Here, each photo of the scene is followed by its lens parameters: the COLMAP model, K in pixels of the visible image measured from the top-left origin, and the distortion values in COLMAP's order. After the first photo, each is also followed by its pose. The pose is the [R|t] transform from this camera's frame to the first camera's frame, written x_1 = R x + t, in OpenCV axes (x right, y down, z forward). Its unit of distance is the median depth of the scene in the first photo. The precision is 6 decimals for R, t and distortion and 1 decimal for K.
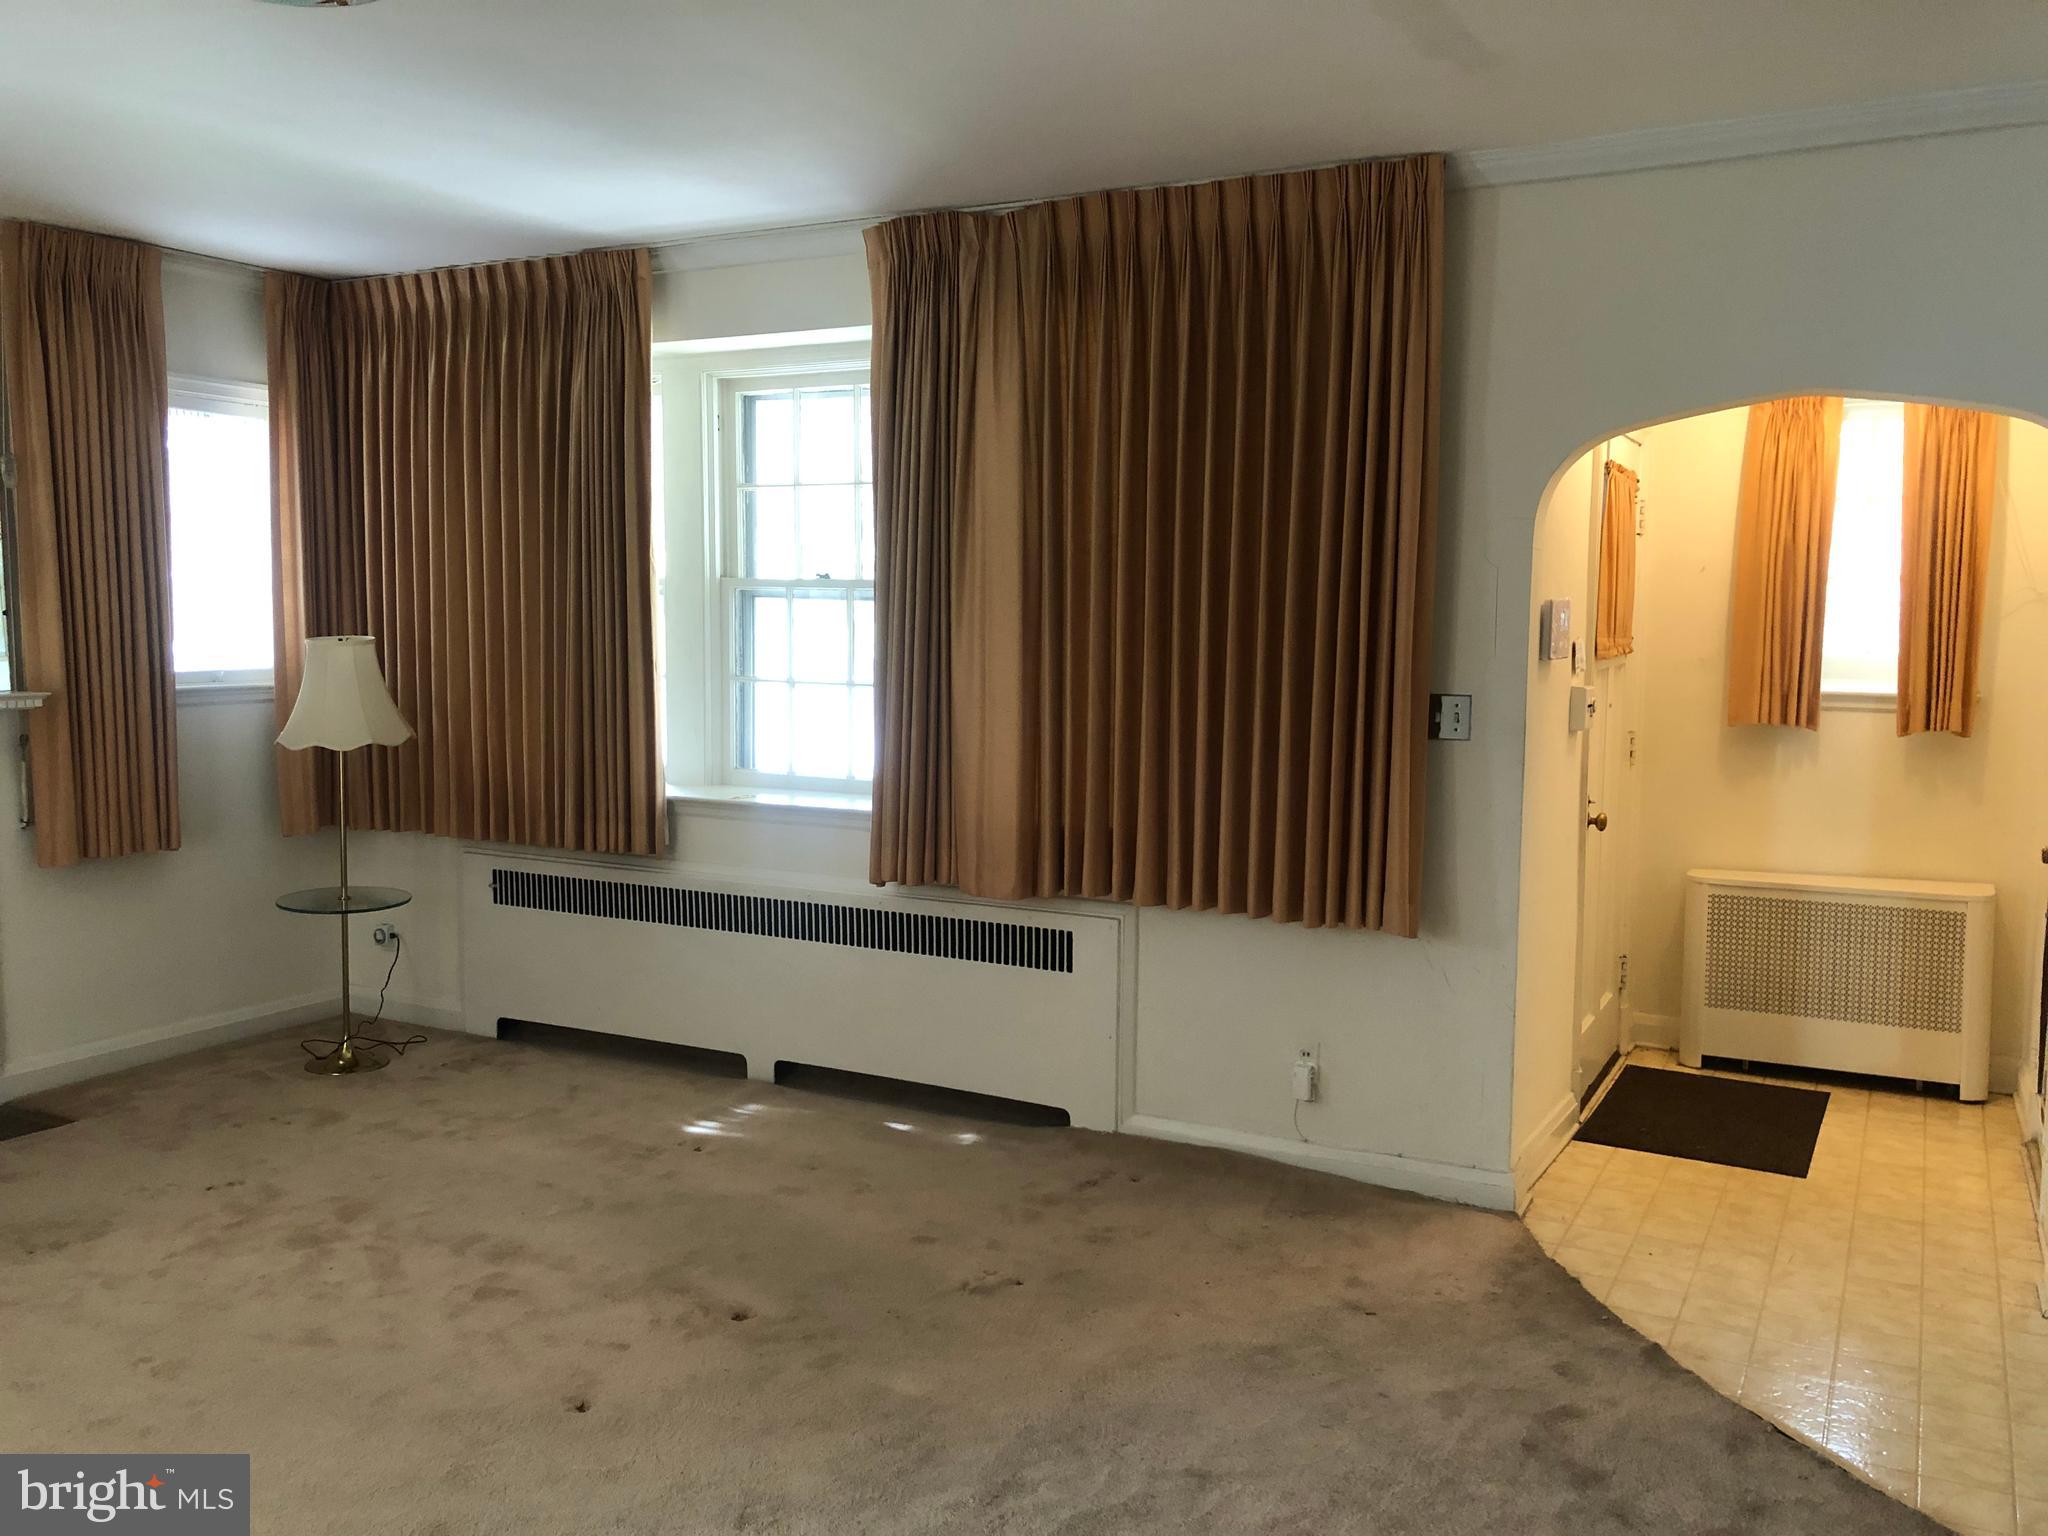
lens RADIAL K [[1673.7, 0, 1023.8], [0, 1673.7, 764.4], [0, 0, 1]] dist [0.030261, -0.022762]
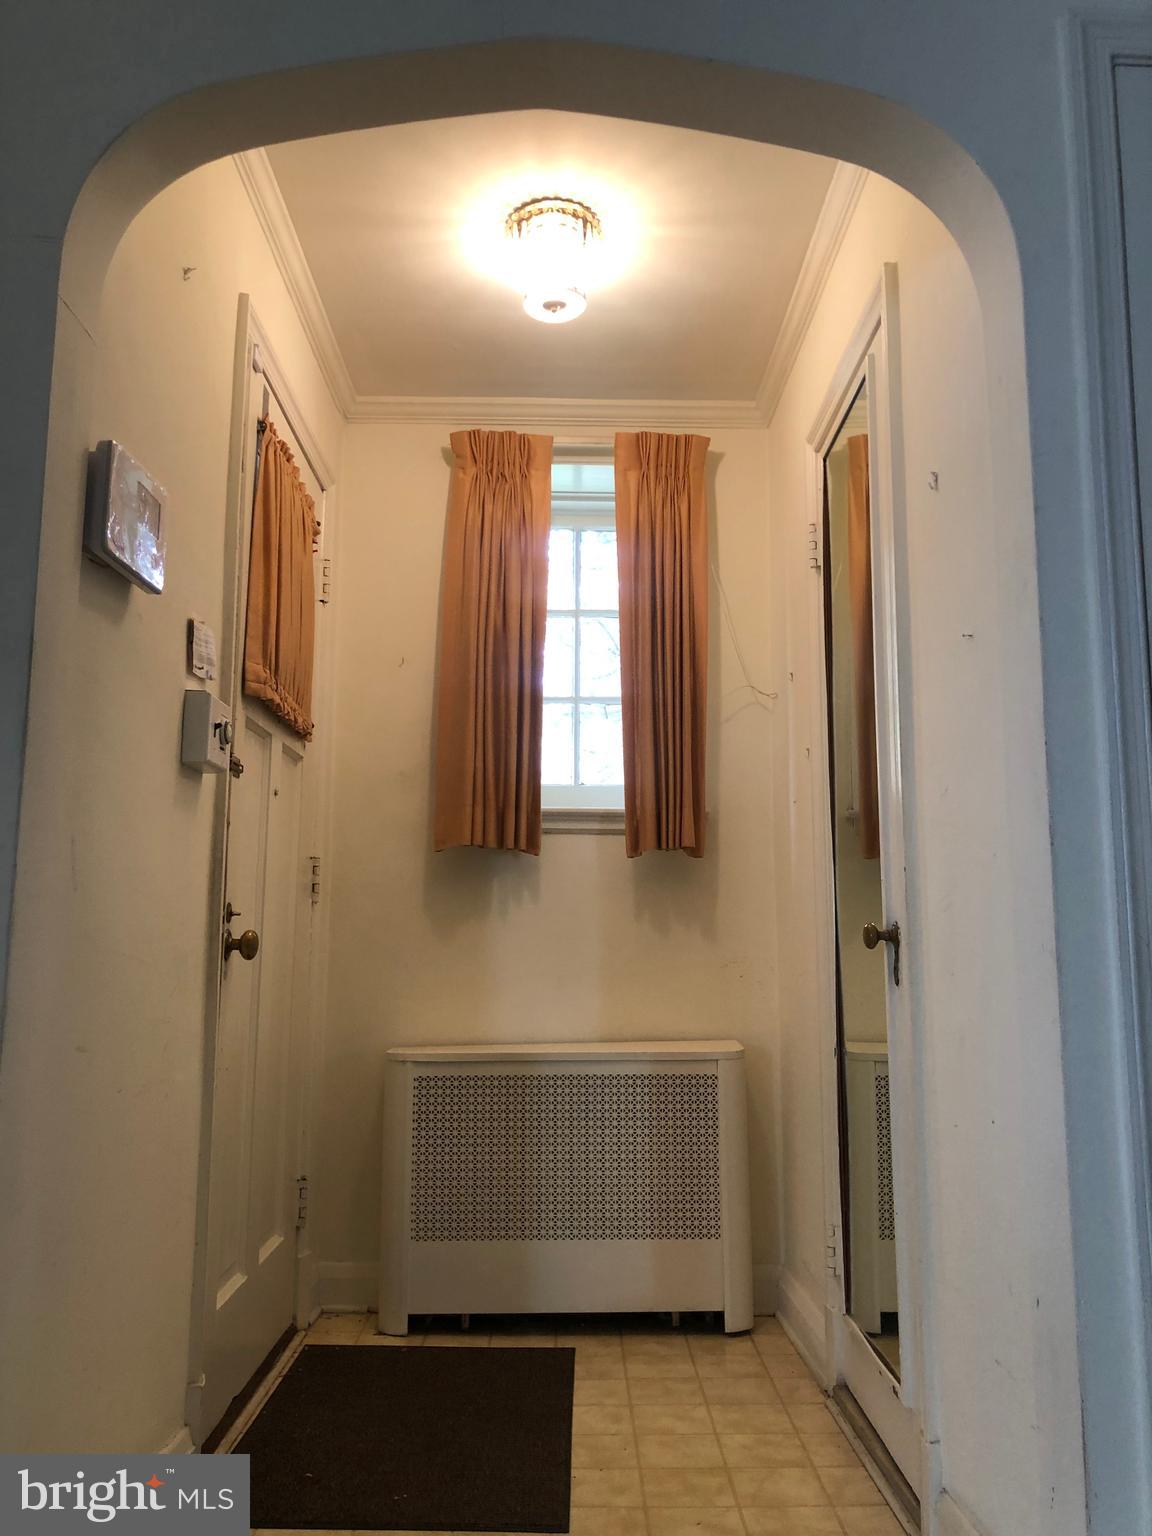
lens RADIAL K [[1255.3, 0, 585.7], [0, 1255.3, 764.0], [0, 0, 1]] dist [0.030261, -0.022762]
pose [[0.873773, 0.071754, 0.481012, 0.213644], [0.046130, 0.972369, -0.228848, 0.079092], [-0.484142, 0.222150, 0.846319, 0.504004]]
